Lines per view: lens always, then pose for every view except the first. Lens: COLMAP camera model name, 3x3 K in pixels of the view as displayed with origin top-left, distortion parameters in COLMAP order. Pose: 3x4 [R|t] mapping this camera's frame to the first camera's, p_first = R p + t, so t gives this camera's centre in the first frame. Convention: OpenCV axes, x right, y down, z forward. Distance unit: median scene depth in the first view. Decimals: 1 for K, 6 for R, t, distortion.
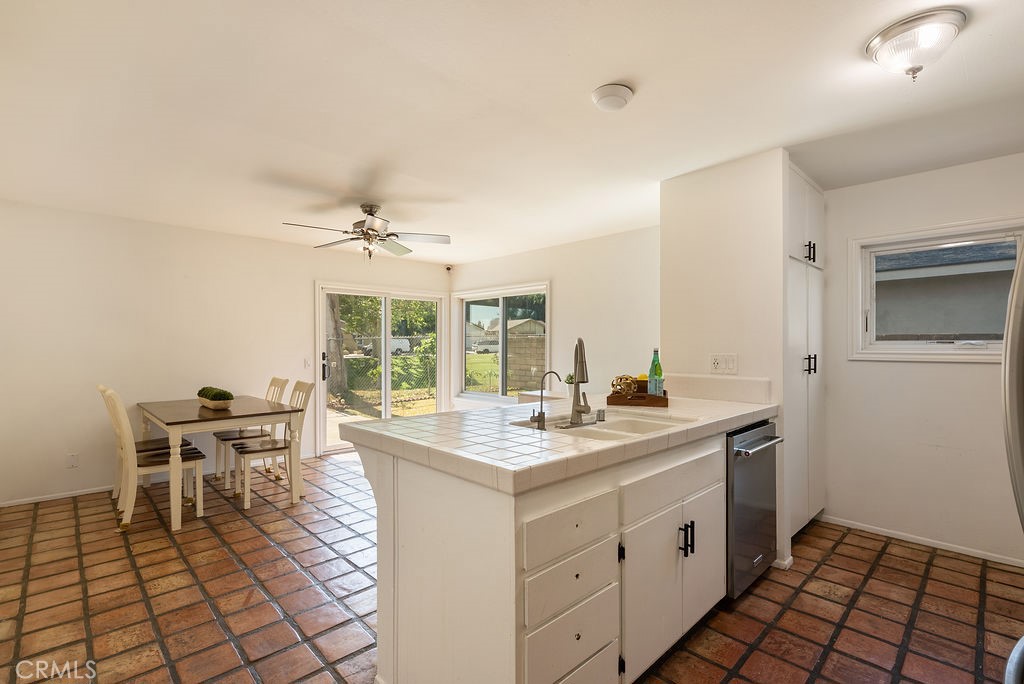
lens RADIAL K [[473.8, 0, 507.0], [0, 473.8, 347.7], [0, 0, 1]] dist [0.015813, 0.000167]
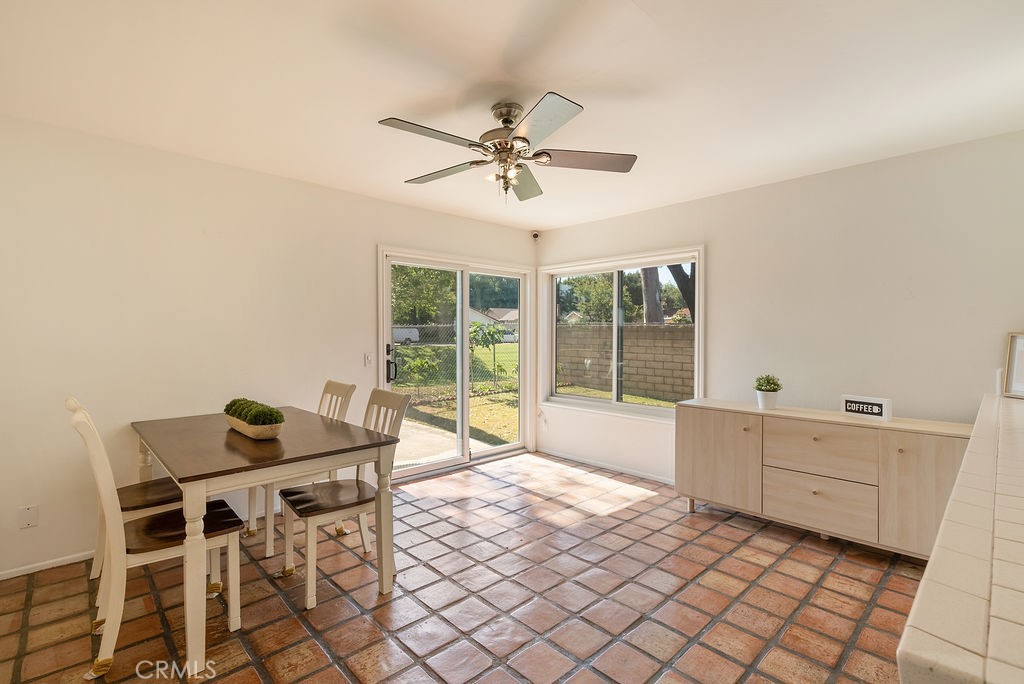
lens RADIAL K [[475.5, 0, 514.1], [0, 475.5, 337.4], [0, 0, 1]] dist [0.003870, 0.001109]
pose [[0.999987, 0.000274, 0.005138, -0.281985], [-0.000275, 1.000000, 0.000048, -0.000585], [-0.005138, -0.000049, 0.999987, 0.384802]]
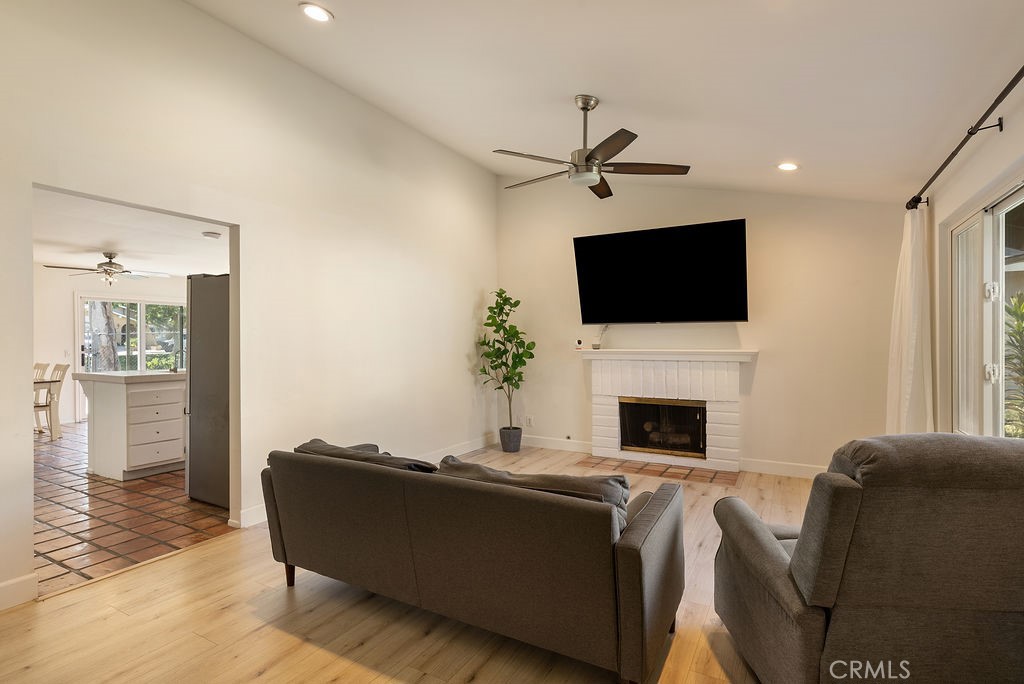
lens RADIAL K [[508.6, 0, 512.0], [0, 508.6, 342.0], [0, 0, 1]] dist [0.001706, 0.000391]
pose [[0.956241, -0.003687, 0.292558, 0.506607], [0.003557, 0.999993, 0.000975, 0.005150], [-0.292559, 0.000108, 0.956247, -1.046871]]
